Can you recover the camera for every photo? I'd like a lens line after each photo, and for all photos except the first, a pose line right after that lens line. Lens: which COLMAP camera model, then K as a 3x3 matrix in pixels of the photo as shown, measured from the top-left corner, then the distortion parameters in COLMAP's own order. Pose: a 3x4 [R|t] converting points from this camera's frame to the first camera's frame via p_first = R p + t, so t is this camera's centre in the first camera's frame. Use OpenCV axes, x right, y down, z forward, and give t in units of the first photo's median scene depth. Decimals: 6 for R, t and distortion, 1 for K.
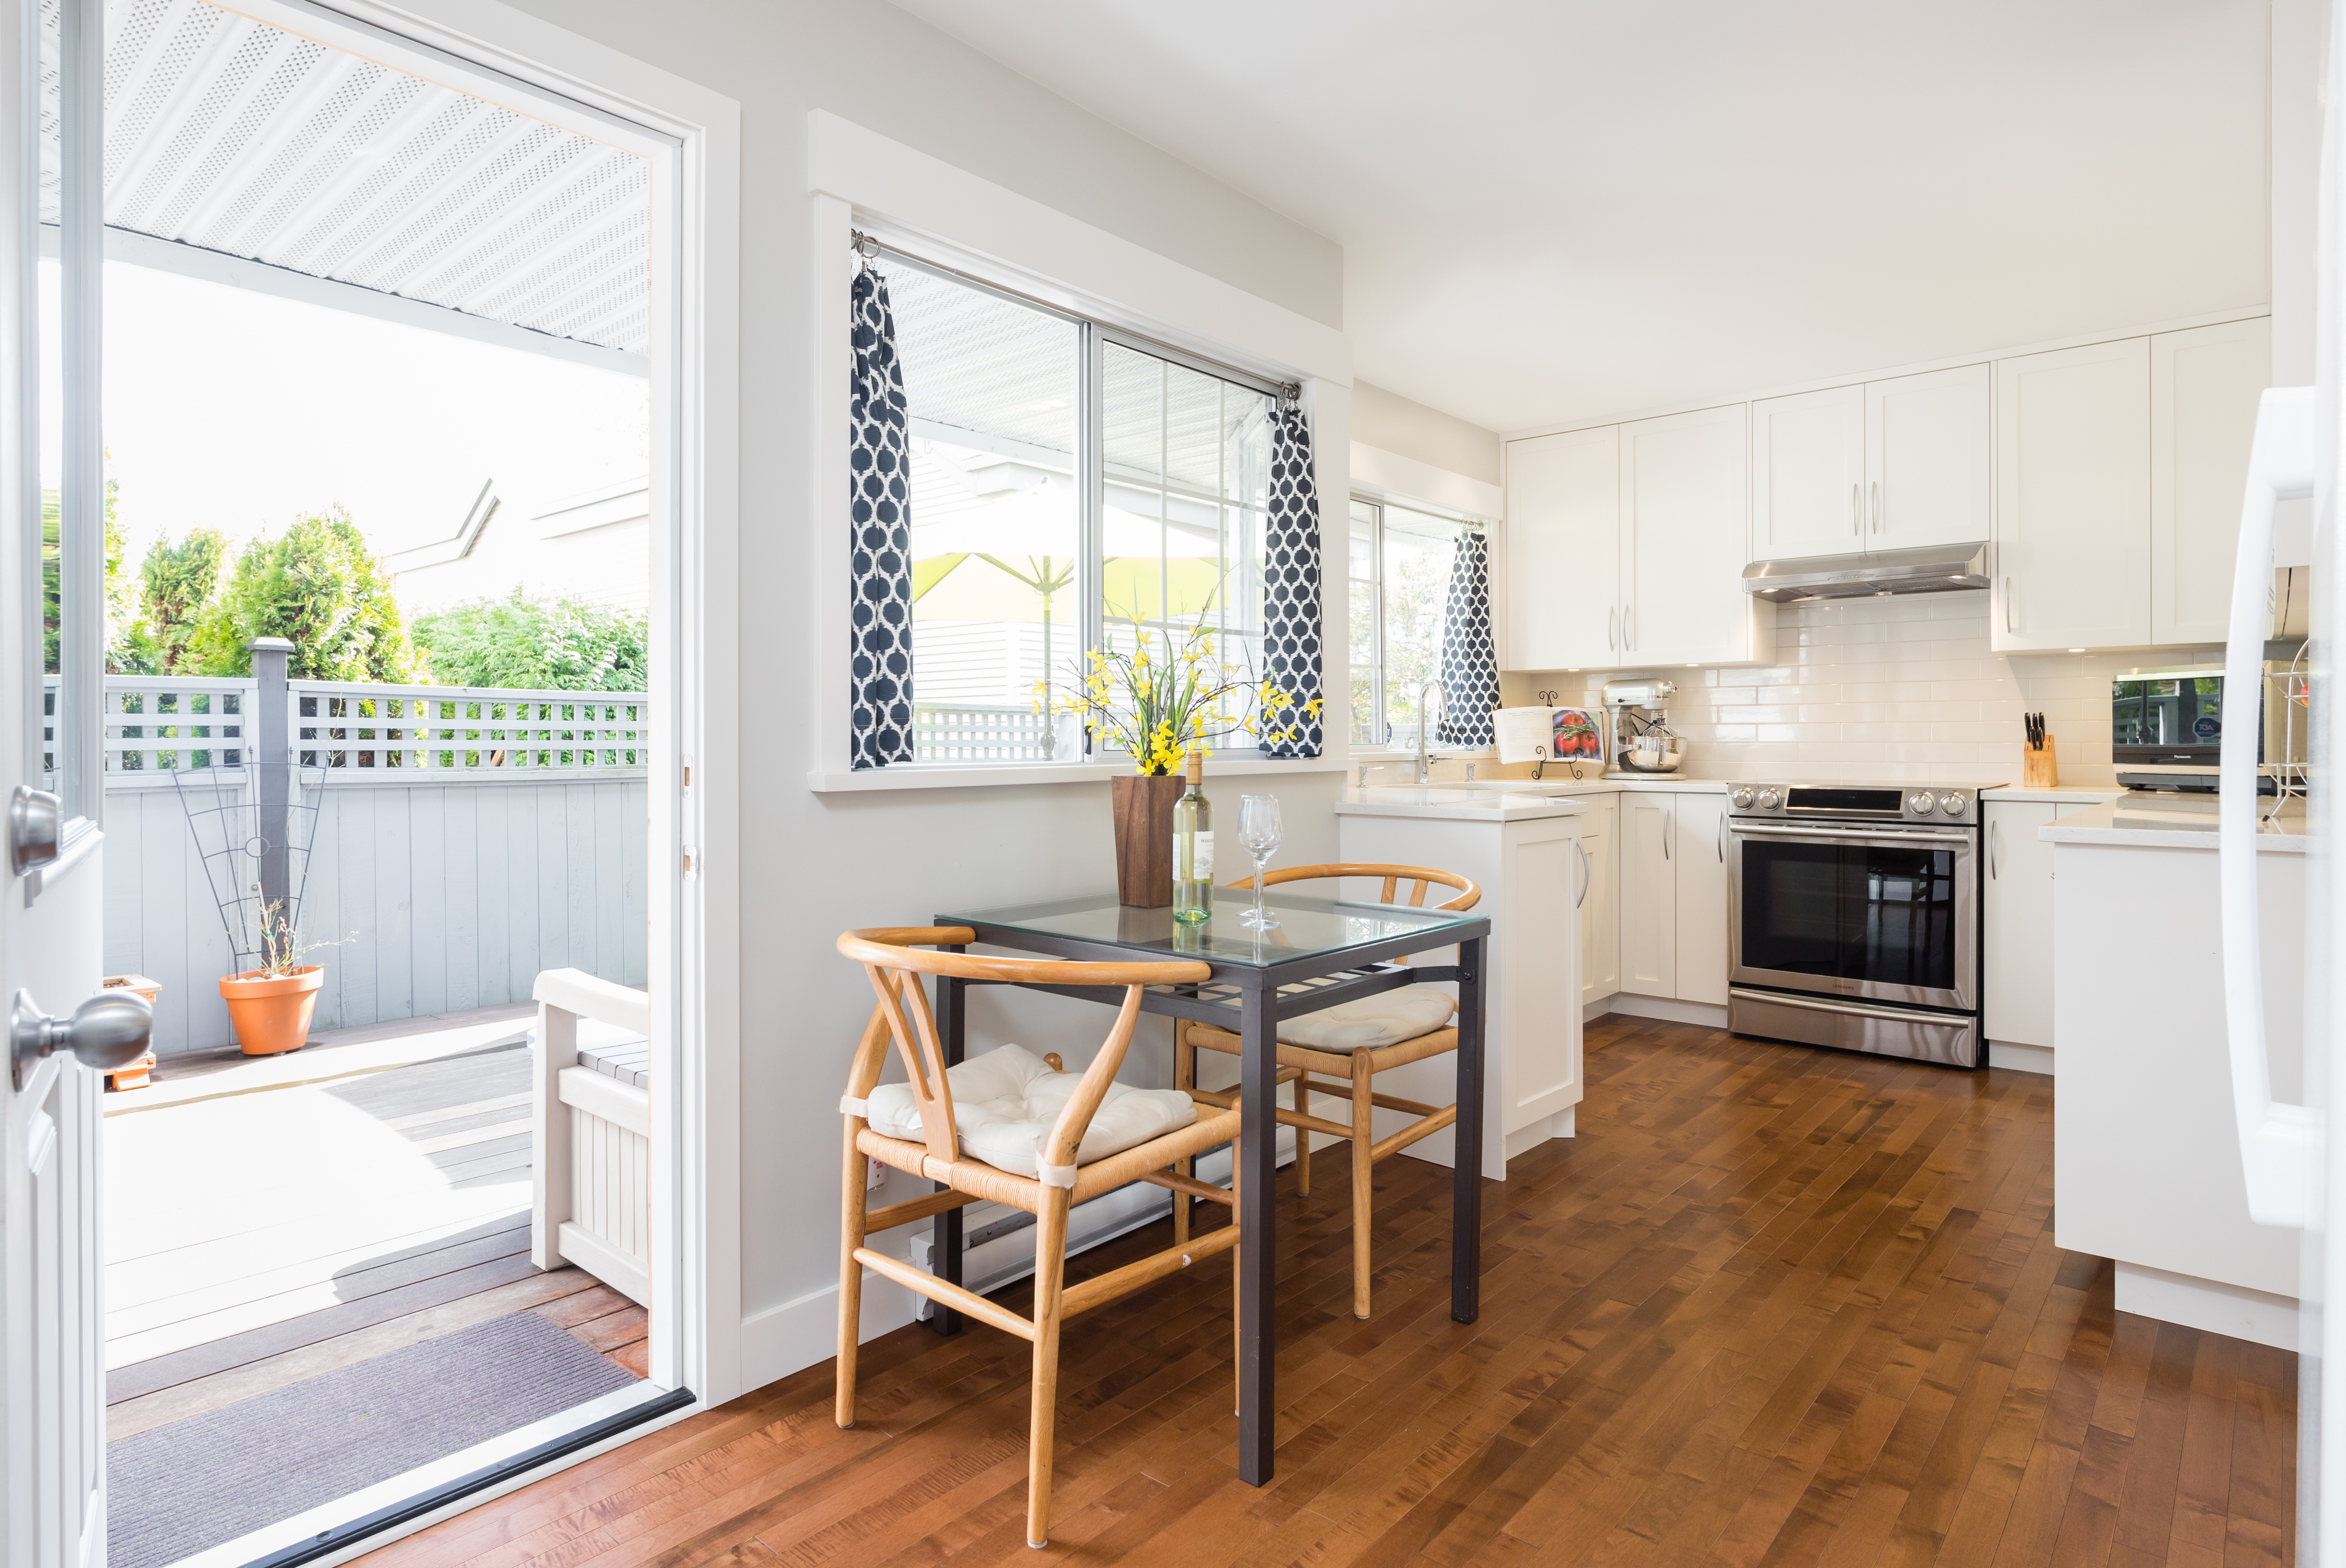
lens RADIAL K [[1277.9, 0, 1134.4], [0, 1277.9, 753.3], [0, 0, 1]] dist [-0.005587, -0.001371]
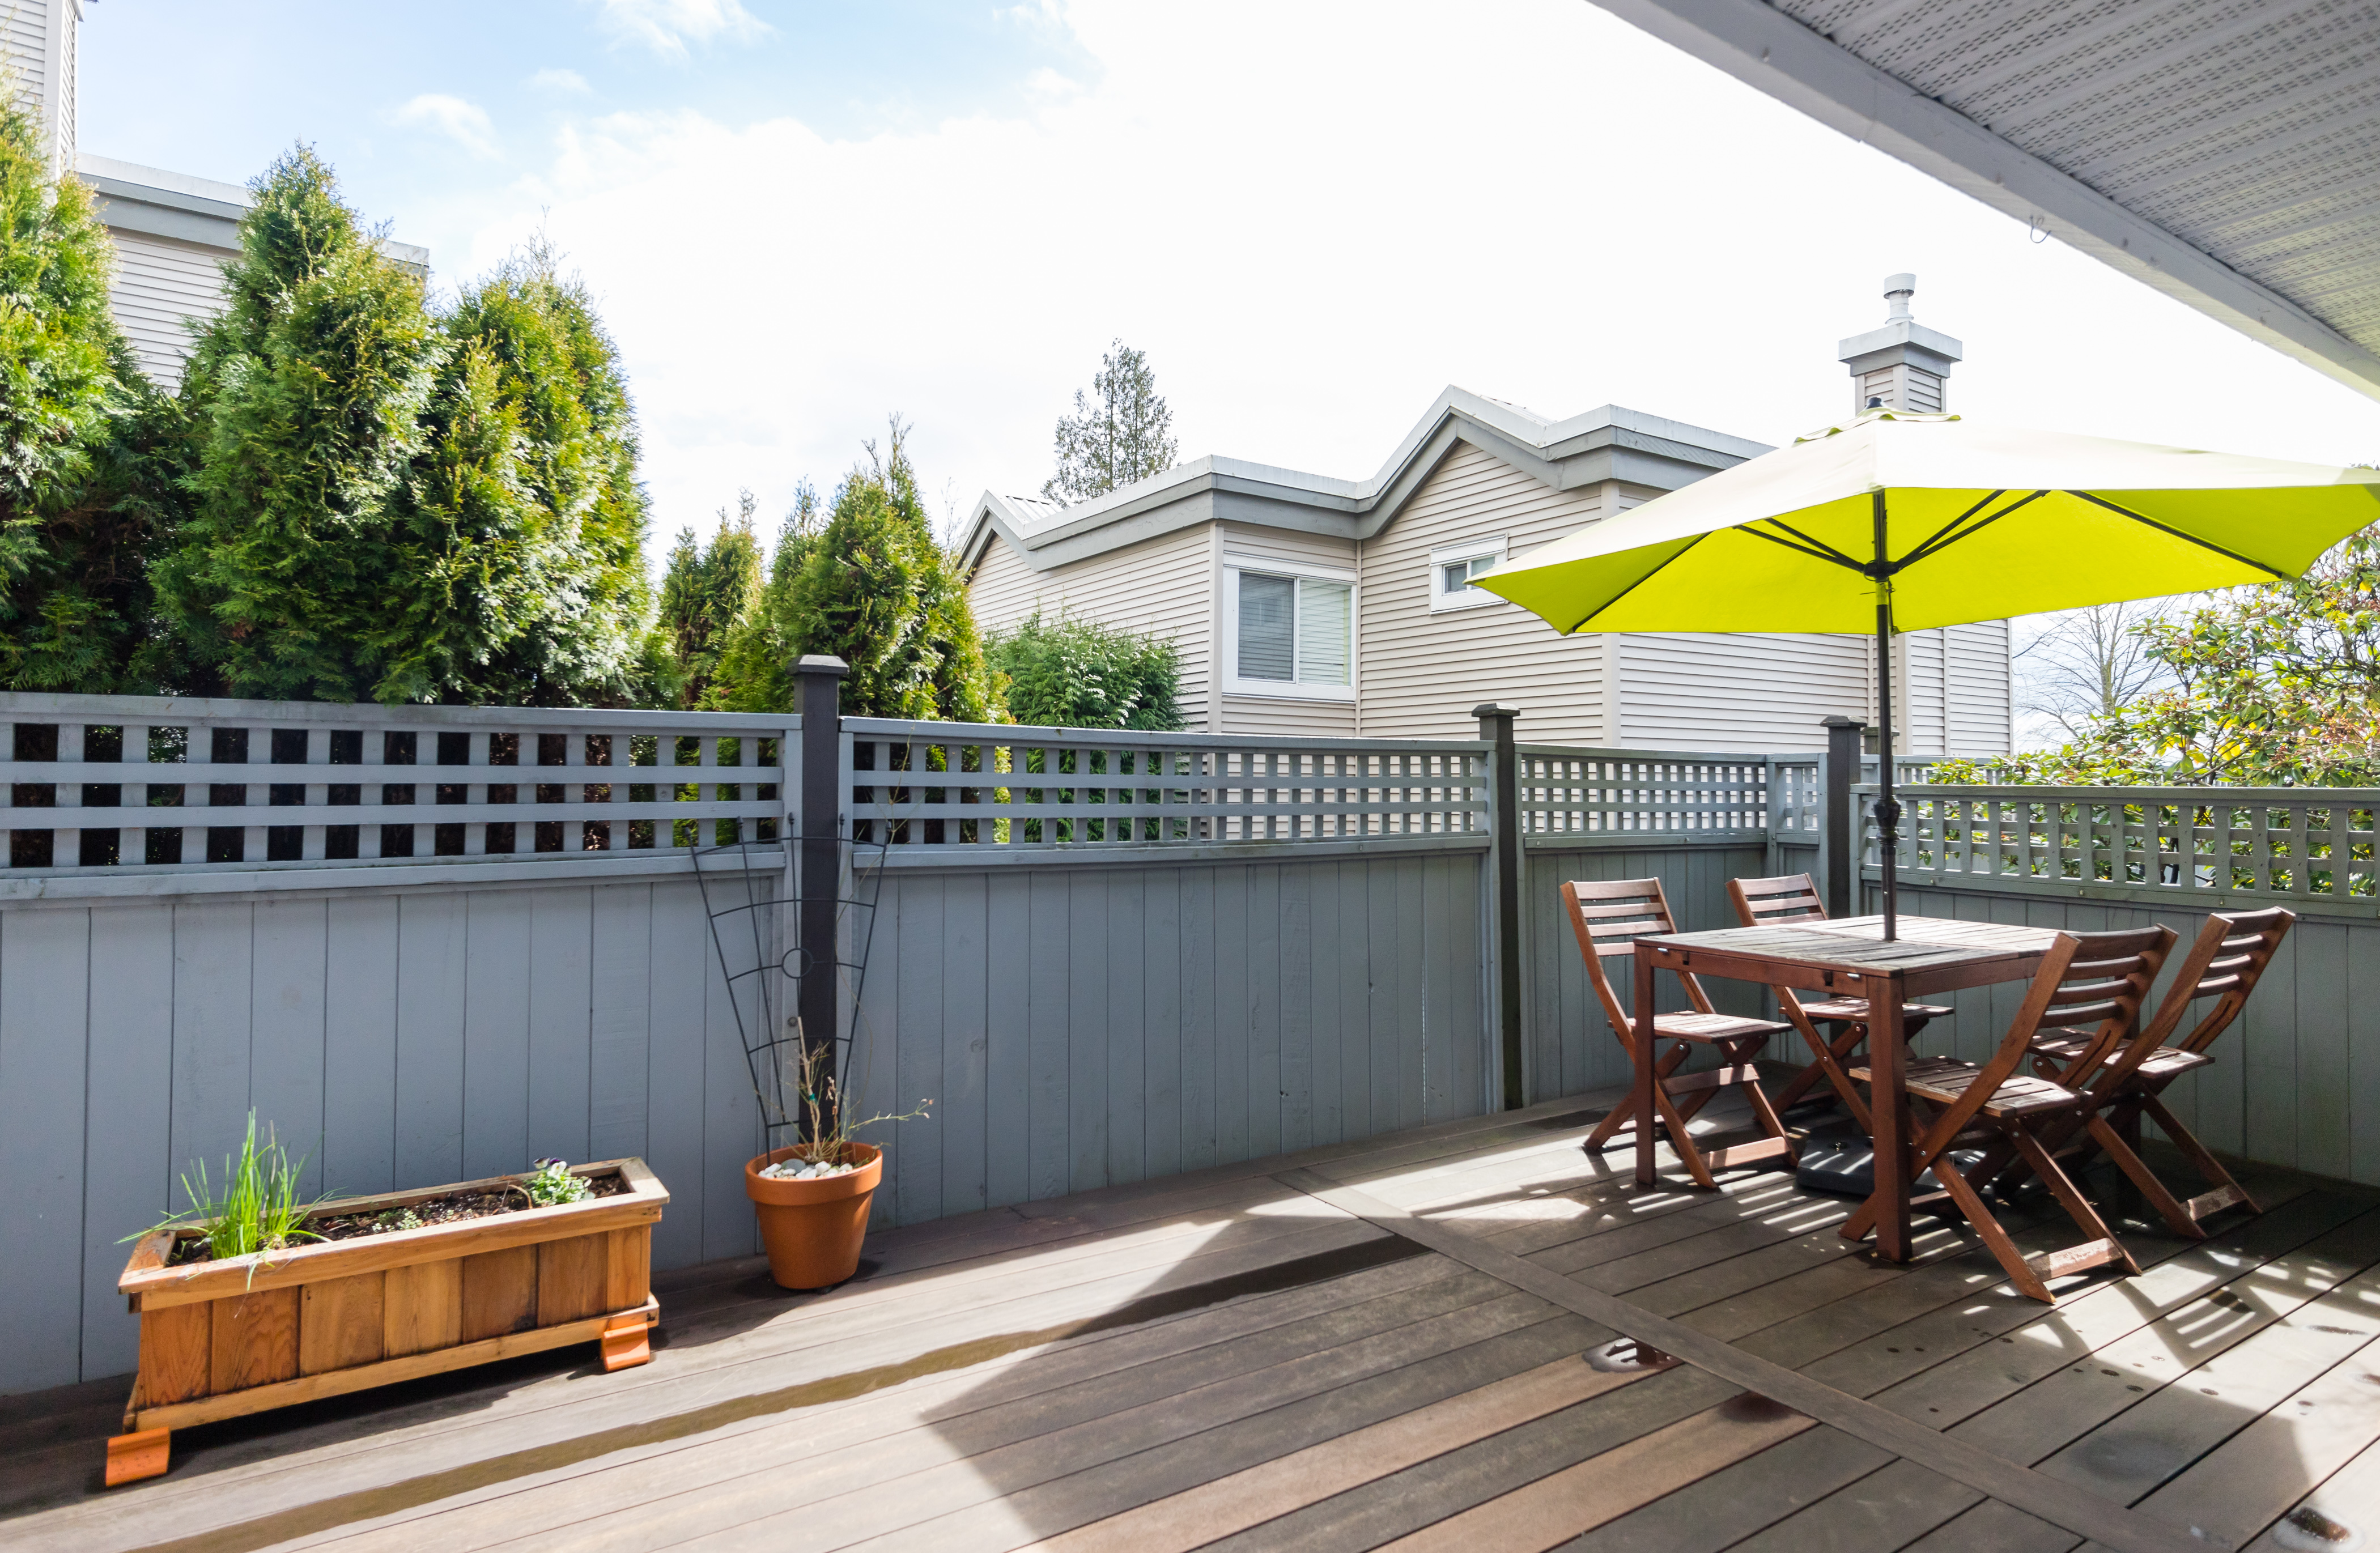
lens RADIAL K [[1254.3, 0, 1177.4], [0, 1254.3, 752.2], [0, 0, 1]] dist [-0.000658, -0.000627]
pose [[0.961804, 0.000902, -0.273736, -0.295999], [-0.010570, 0.999371, -0.033846, -0.016991], [0.273534, 0.035446, 0.961209, 0.389892]]
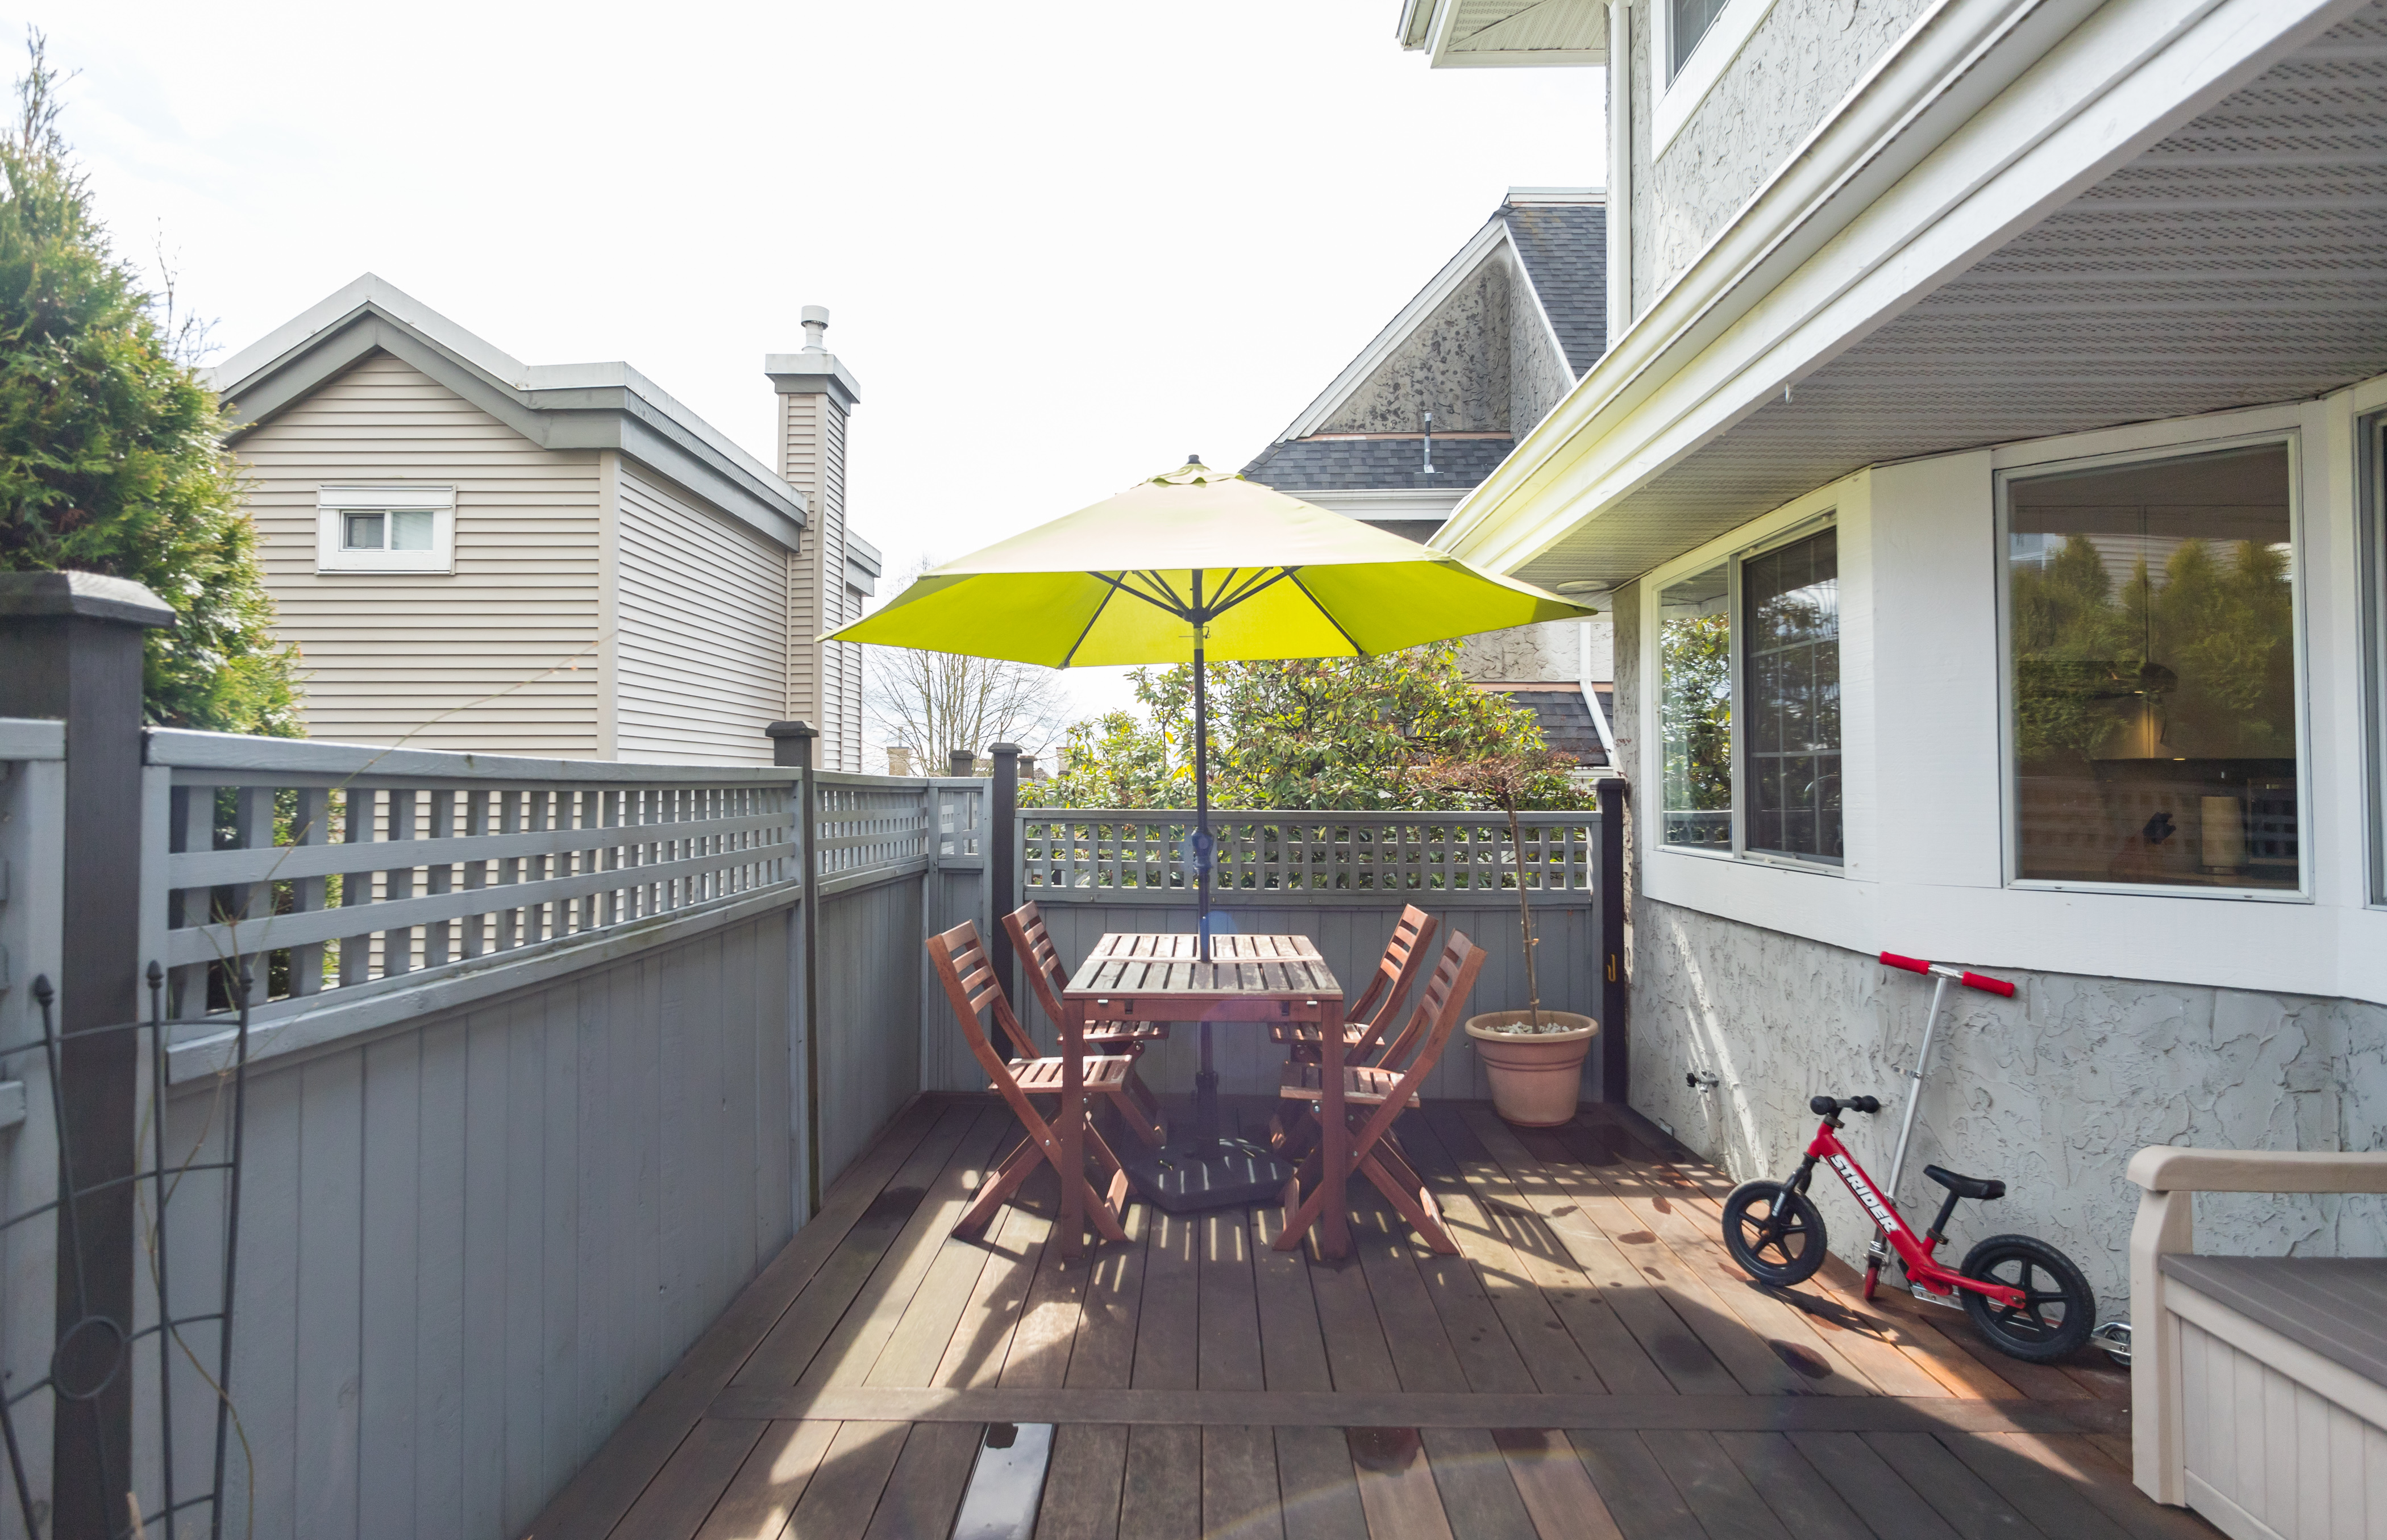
lens RADIAL K [[1287.2, 0, 1161.0], [0, 1287.2, 757.0], [0, 0, 1]] dist [0.000526, 0.000055]
pose [[0.765387, 0.018697, 0.643298, -0.659181], [0.002895, 0.999468, -0.032493, -0.039915], [-0.643563, 0.026732, 0.764926, 0.618037]]
